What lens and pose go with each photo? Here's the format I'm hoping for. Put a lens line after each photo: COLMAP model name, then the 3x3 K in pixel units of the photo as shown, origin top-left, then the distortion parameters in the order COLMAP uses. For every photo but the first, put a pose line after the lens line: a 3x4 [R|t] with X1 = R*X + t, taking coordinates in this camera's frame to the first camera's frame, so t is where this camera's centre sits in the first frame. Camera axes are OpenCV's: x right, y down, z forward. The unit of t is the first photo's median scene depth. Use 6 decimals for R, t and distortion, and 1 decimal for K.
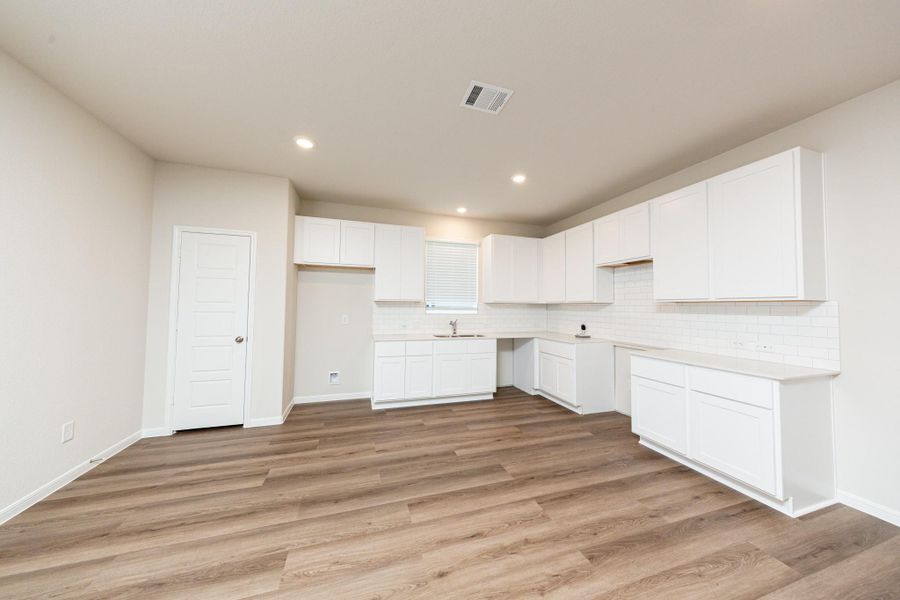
lens RADIAL K [[294.2, 0, 451.9], [0, 294.2, 297.8], [0, 0, 1]] dist [0.006973, -0.001284]
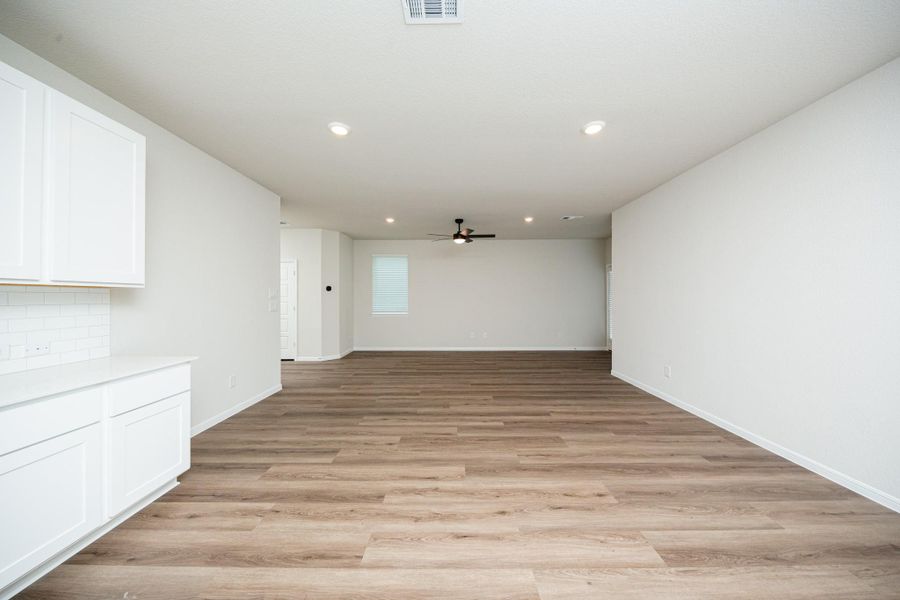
lens RADIAL K [[294.2, 0, 450.6], [0, 294.2, 298.4], [0, 0, 1]] dist [0.006973, -0.001284]
pose [[-0.947873, -0.009325, 0.318513, -0.083466], [-0.018720, 0.999475, -0.026449, 0.027923], [-0.318099, -0.031033, -0.947550, 0.886339]]
